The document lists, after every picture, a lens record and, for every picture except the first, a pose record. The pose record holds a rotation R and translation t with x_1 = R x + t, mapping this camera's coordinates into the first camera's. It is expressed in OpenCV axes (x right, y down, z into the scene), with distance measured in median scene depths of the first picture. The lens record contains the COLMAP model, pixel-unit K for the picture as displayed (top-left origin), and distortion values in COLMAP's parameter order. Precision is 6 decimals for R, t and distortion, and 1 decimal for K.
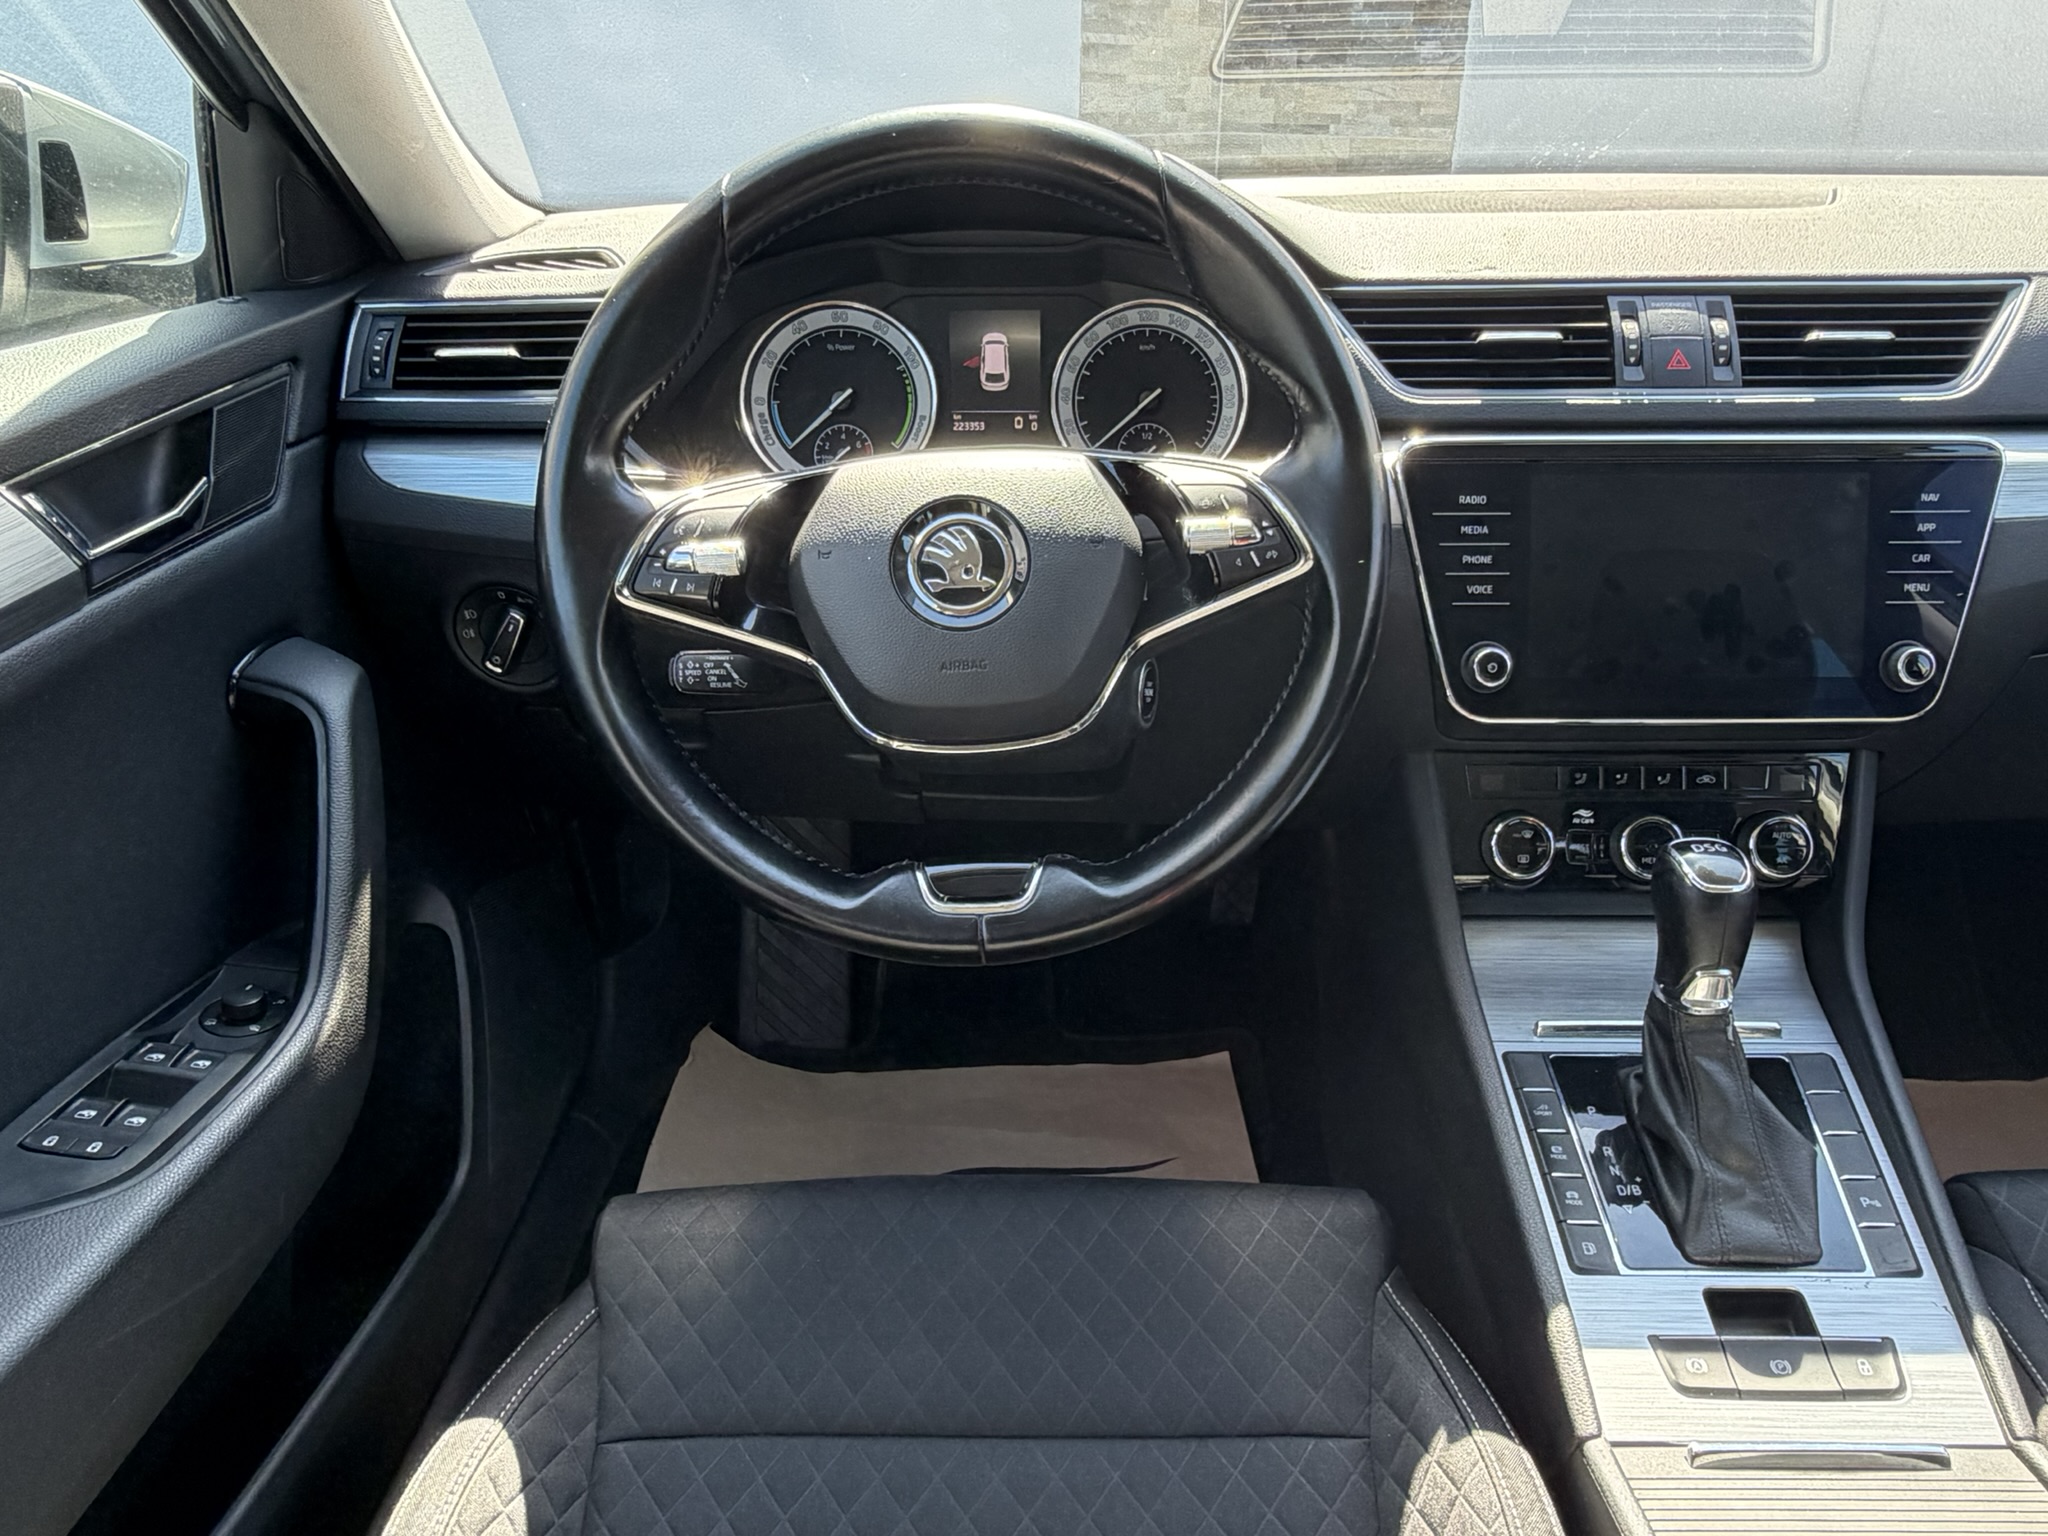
lens RADIAL K [[1418.7, 0, 1064.9], [0, 1418.7, 784.1], [0, 0, 1]] dist [0.001130, 0.002467]
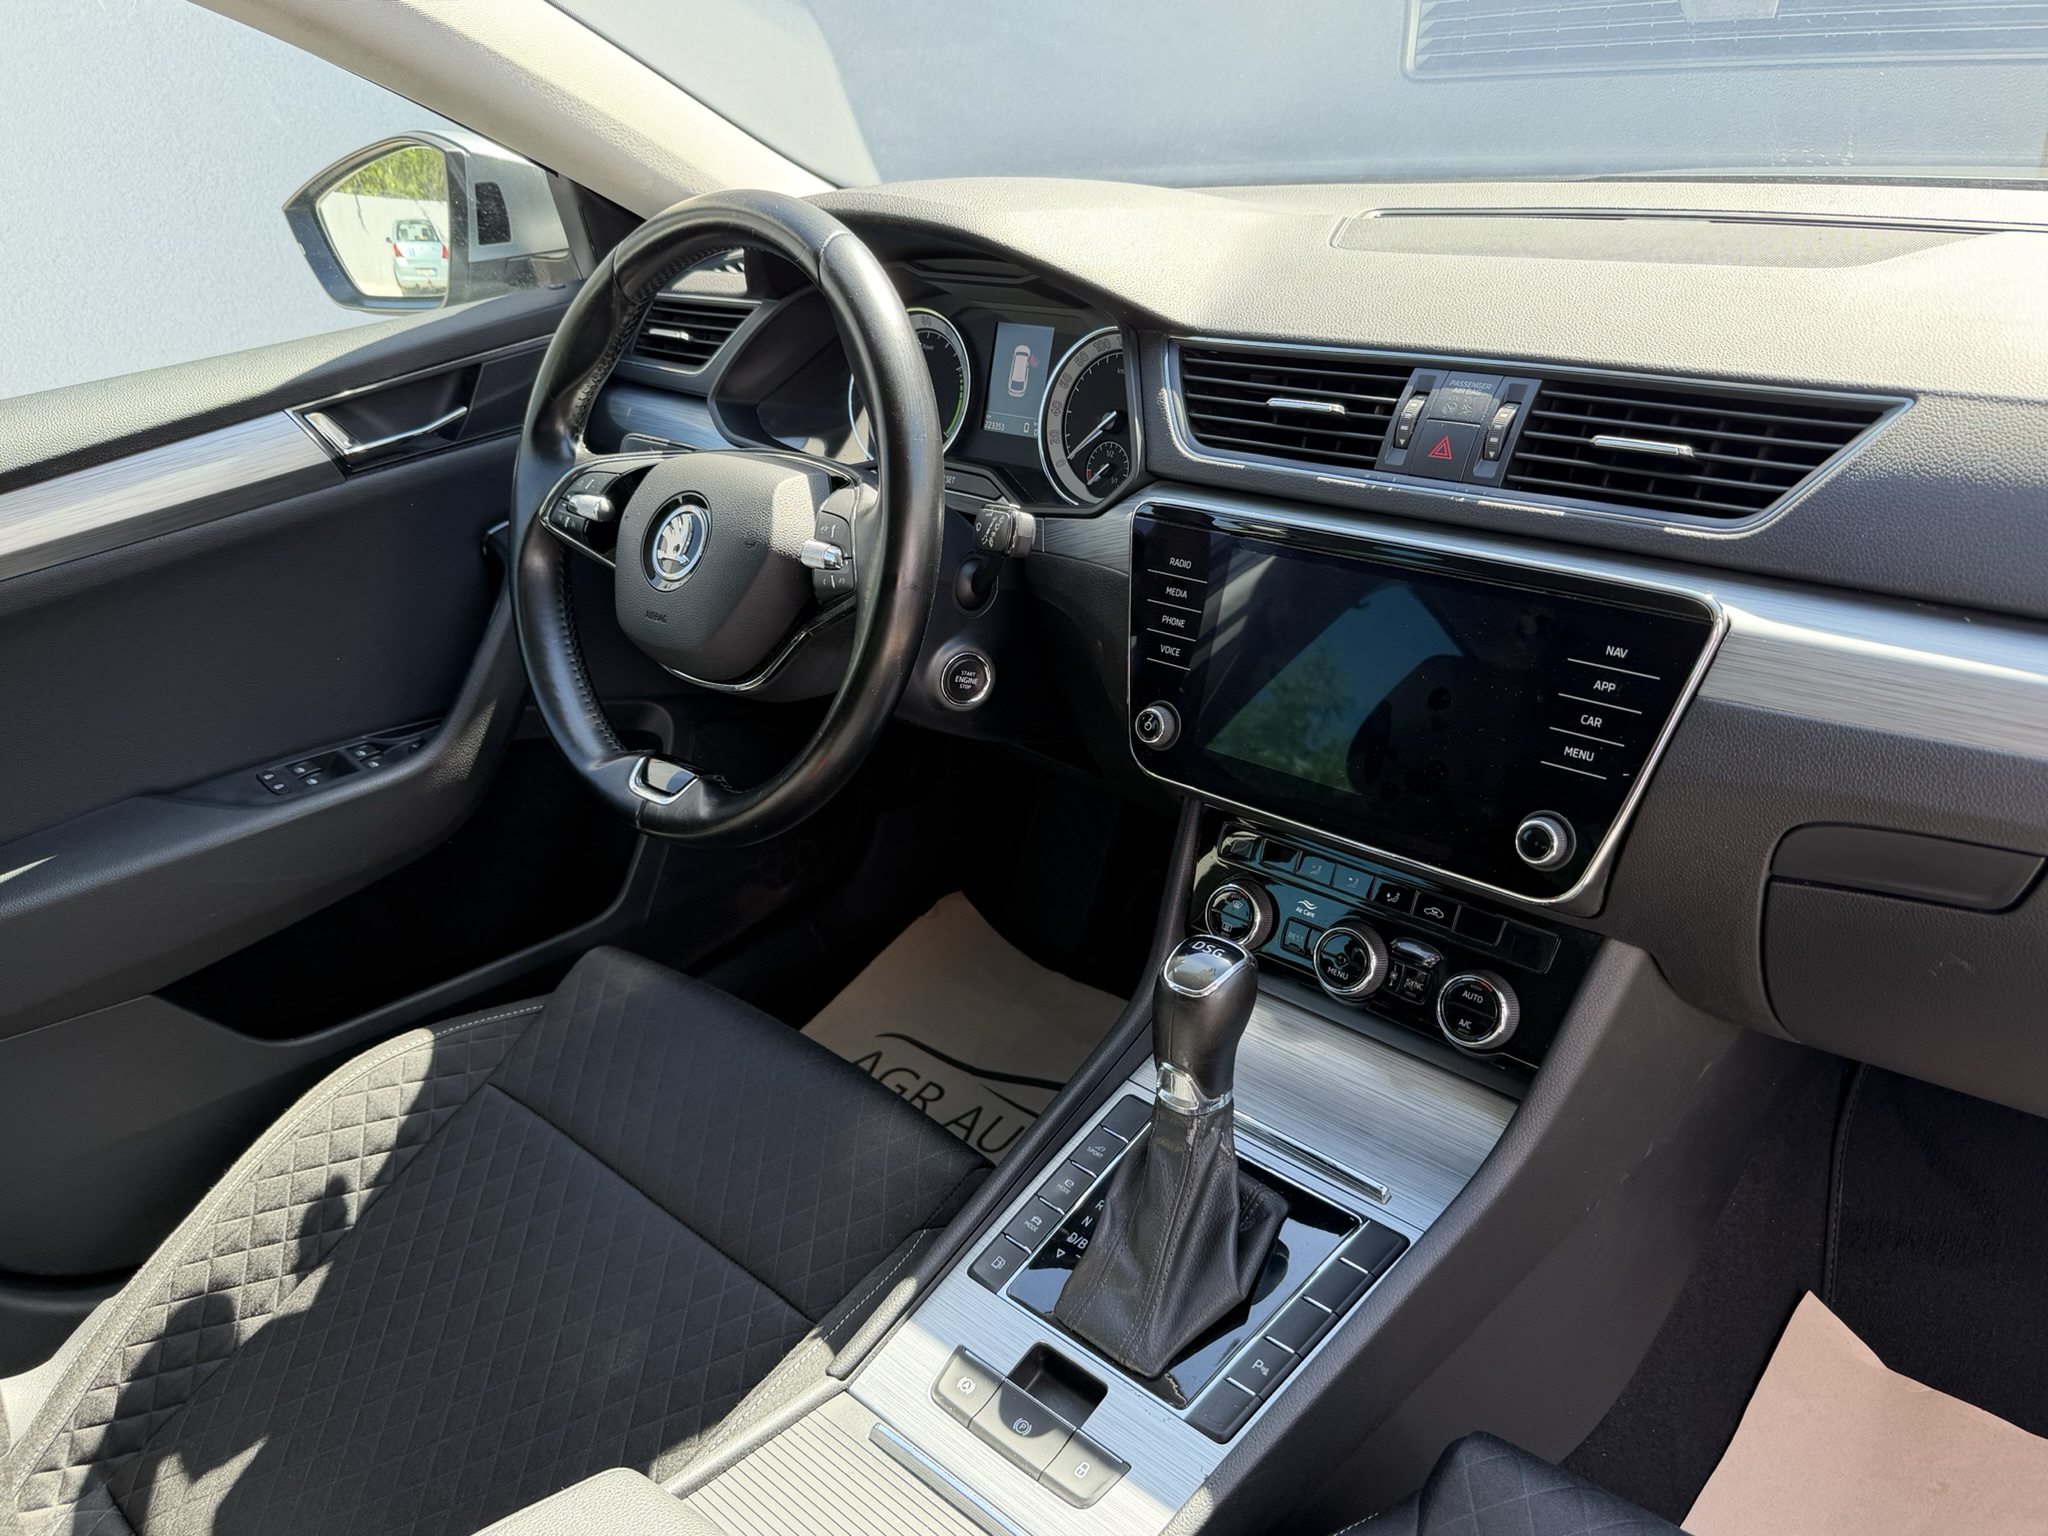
lens RADIAL K [[1531.0, 0, 1024.0], [0, 1531.0, 768.0], [0, 0, 1]] dist [0.097973, -0.167167]
pose [[0.736707, 0.254582, -0.626459, 0.929014], [-0.225856, 0.965859, 0.126905, -0.171428], [0.637379, 0.047998, 0.769054, 0.085880]]
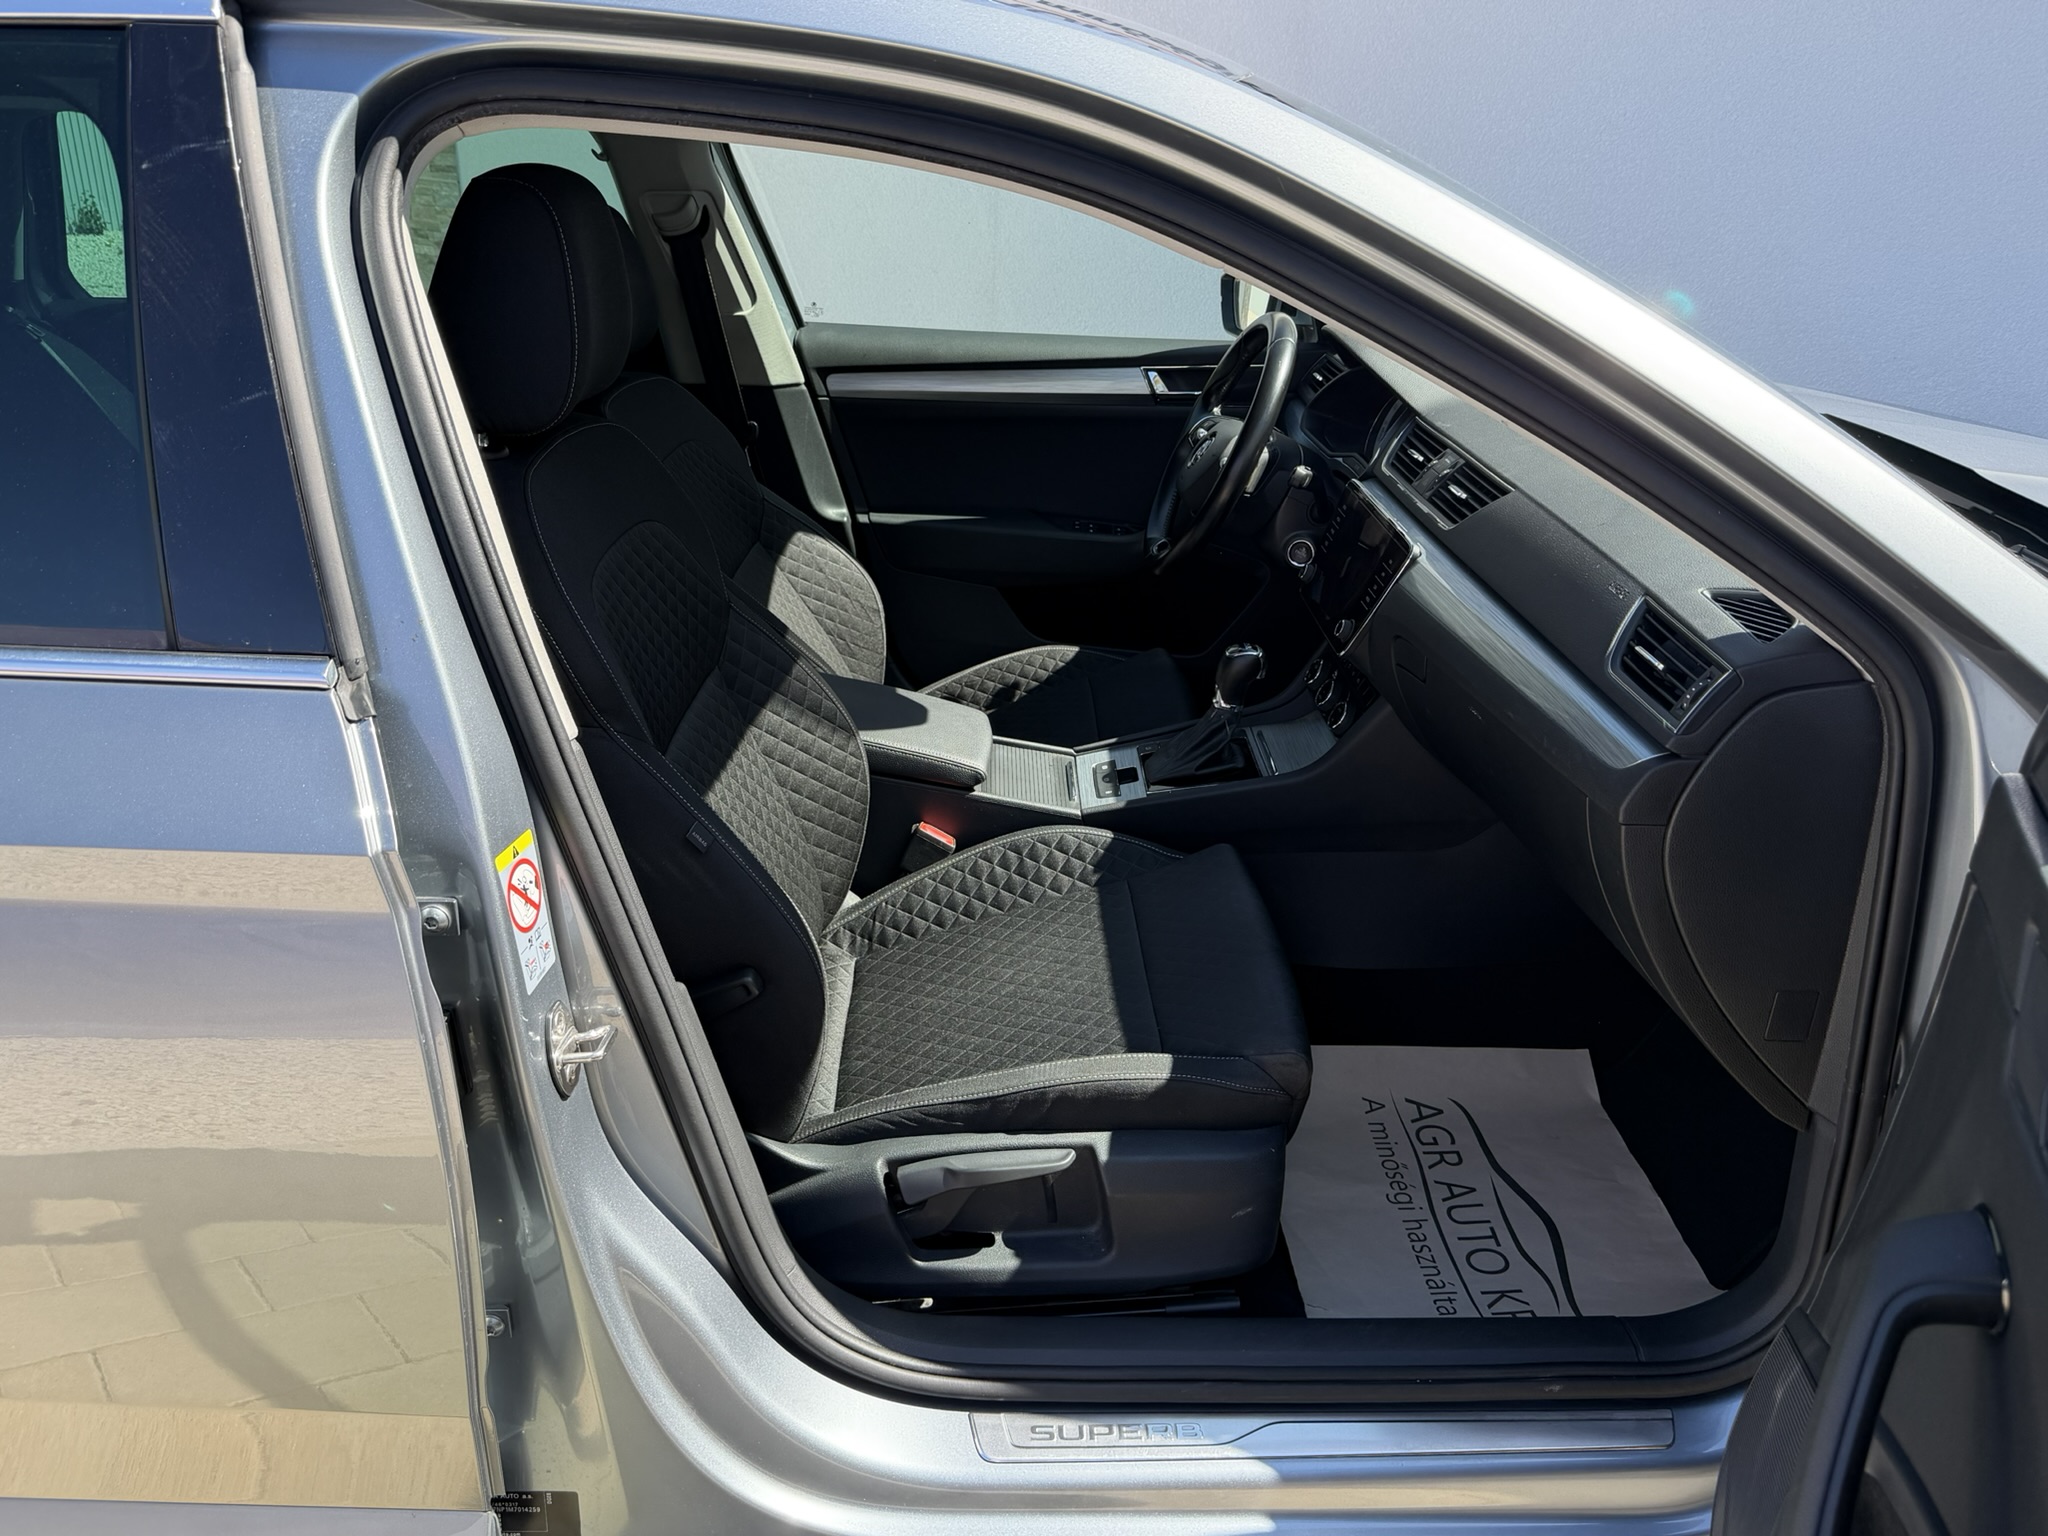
lens RADIAL K [[1531.0, 0, 1024.0], [0, 1531.0, 768.0], [0, 0, 1]] dist [0.097973, -0.167167]
pose [[0.028589, 0.406449, -0.913226, 2.716197], [-0.470762, 0.811414, 0.346398, -0.474876], [0.881797, 0.420009, 0.214539, 0.181262]]
